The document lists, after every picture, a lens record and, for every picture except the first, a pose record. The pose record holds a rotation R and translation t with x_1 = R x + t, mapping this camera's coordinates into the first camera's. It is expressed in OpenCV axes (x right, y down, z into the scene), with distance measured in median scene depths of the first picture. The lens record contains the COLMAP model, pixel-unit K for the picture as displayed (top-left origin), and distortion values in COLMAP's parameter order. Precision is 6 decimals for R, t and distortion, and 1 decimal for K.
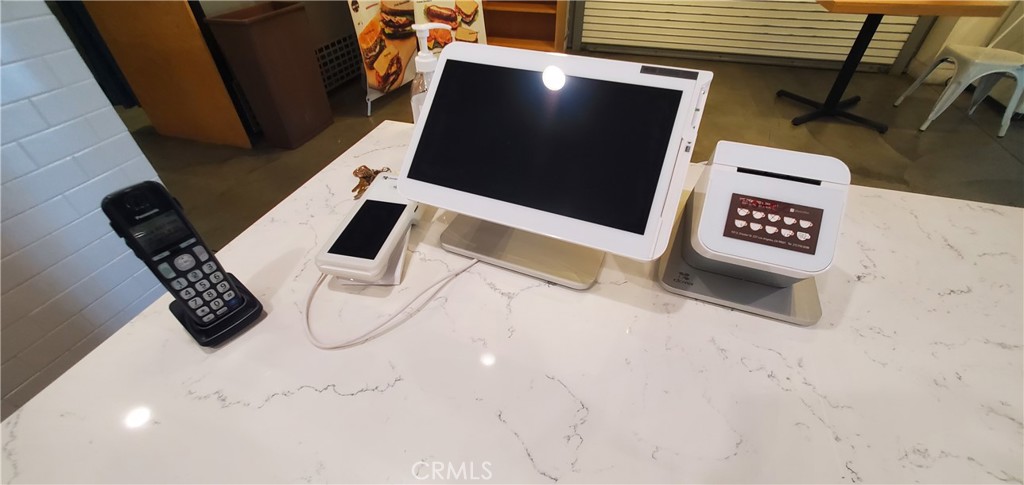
lens RADIAL K [[406.1, 0, 510.9], [0, 406.1, 236.7], [0, 0, 1]] dist [0.008901, -0.004543]
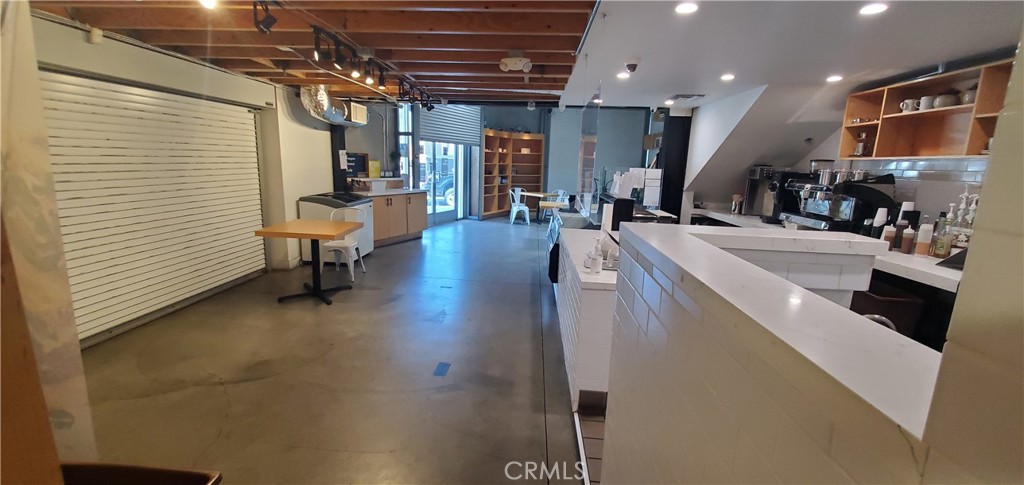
lens RADIAL K [[406.1, 0, 510.9], [0, 406.1, 236.7], [0, 0, 1]] dist [0.008901, -0.004543]
pose [[-0.253078, -0.175152, 0.951459, -0.793929], [0.597697, 0.745026, 0.296131, -0.465959], [-0.760730, 0.643628, -0.083862, 0.417453]]
